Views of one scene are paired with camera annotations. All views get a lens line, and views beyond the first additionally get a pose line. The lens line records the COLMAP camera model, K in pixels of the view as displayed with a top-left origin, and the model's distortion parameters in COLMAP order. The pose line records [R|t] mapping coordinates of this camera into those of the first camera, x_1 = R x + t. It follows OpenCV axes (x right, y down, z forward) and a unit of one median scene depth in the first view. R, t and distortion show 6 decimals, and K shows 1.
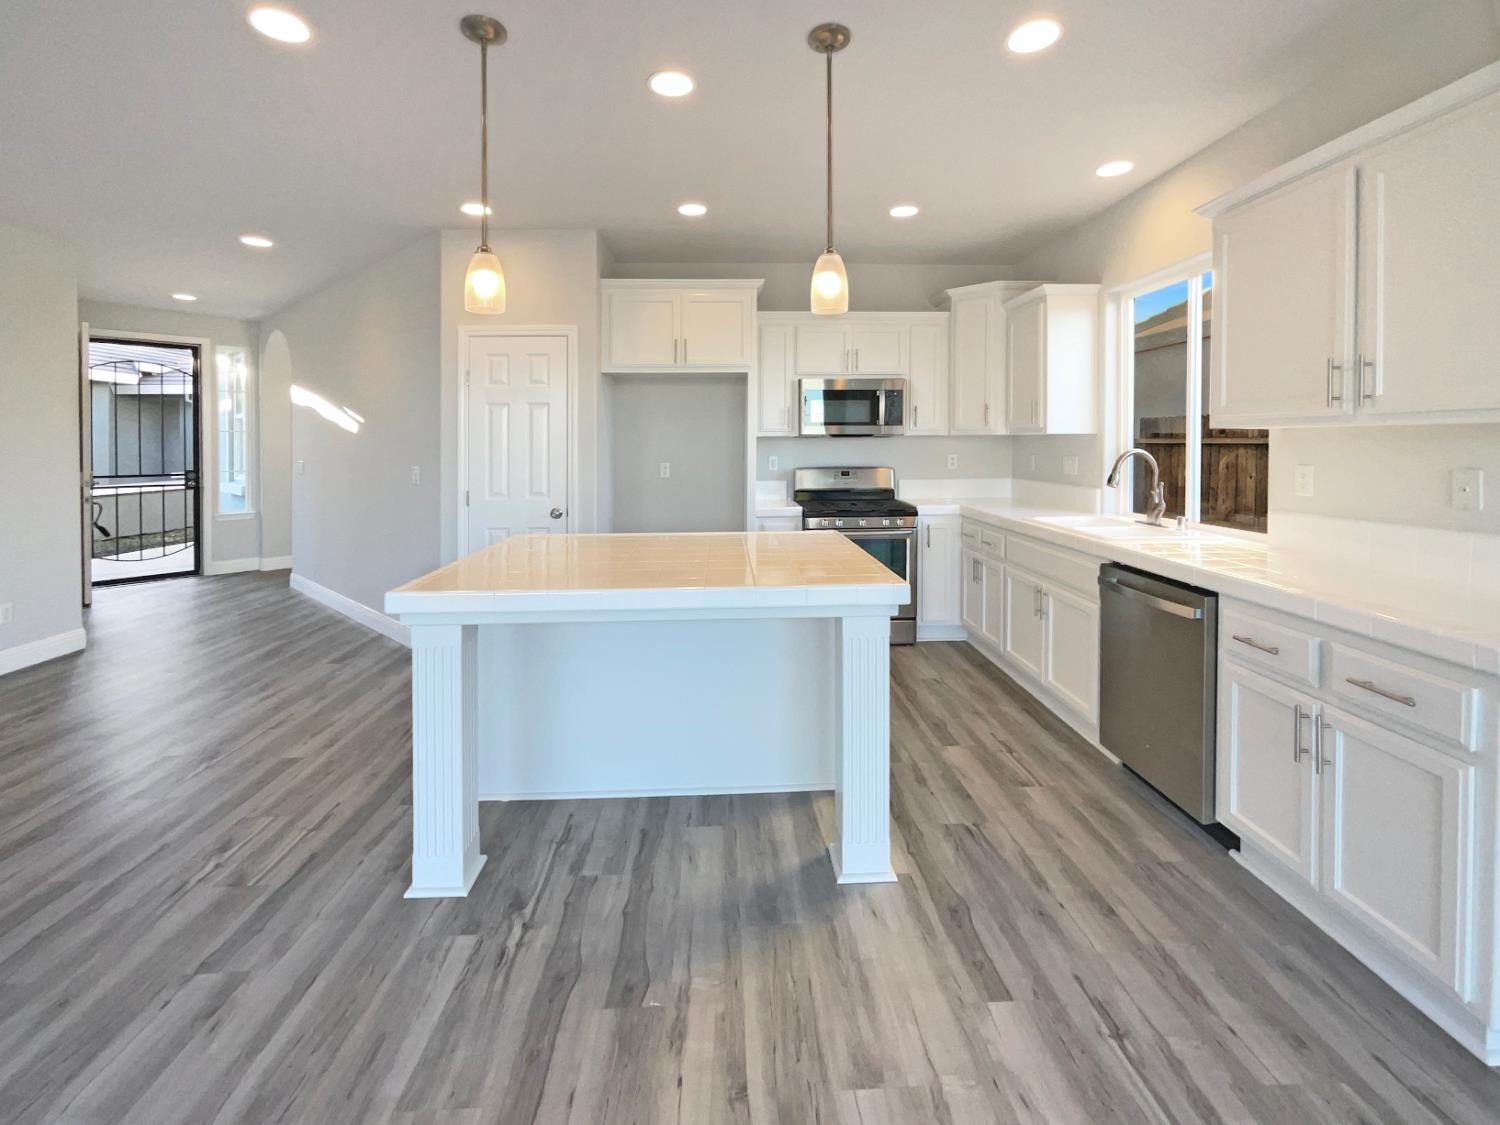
lens RADIAL K [[652.3, 0, 781.6], [0, 652.3, 594.3], [0, 0, 1]] dist [-0.002130, 0.003022]
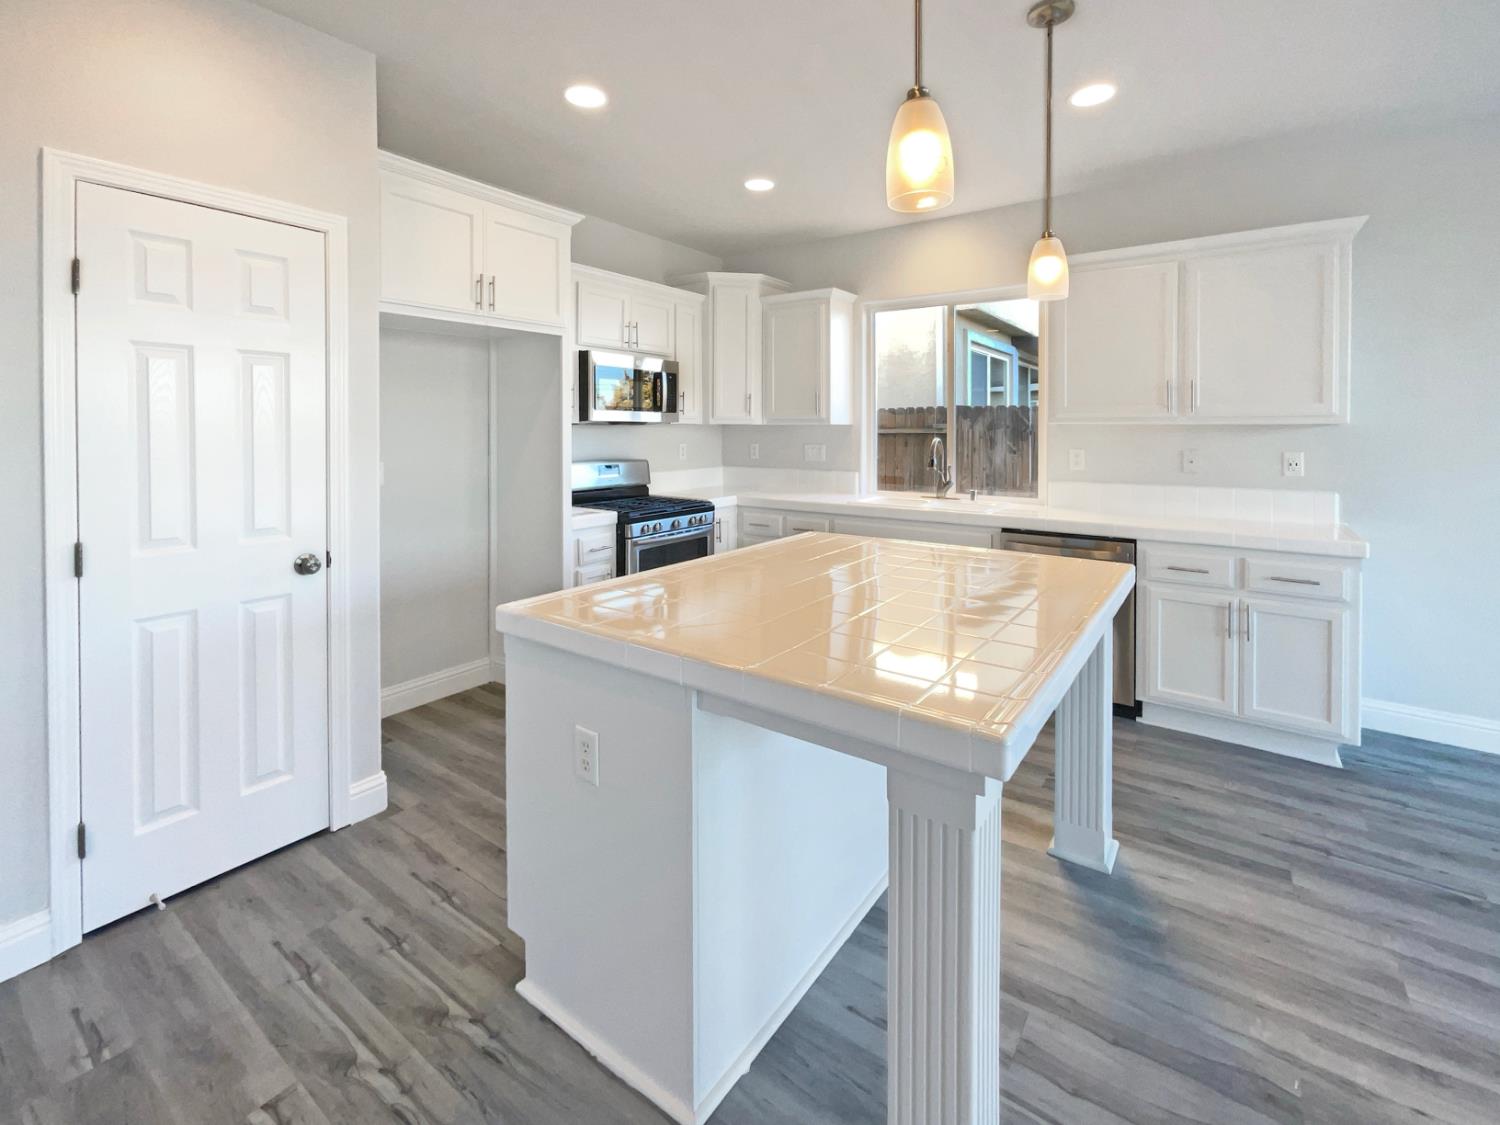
lens RADIAL K [[652.3, 0, 757.7], [0, 652.3, 563.7], [0, 0, 1]] dist [-0.002130, 0.003022]
pose [[0.640345, -0.149454, 0.753407, -0.935623], [0.171065, 0.984000, 0.049803, -0.163724], [-0.748796, 0.096990, 0.655666, 0.706722]]
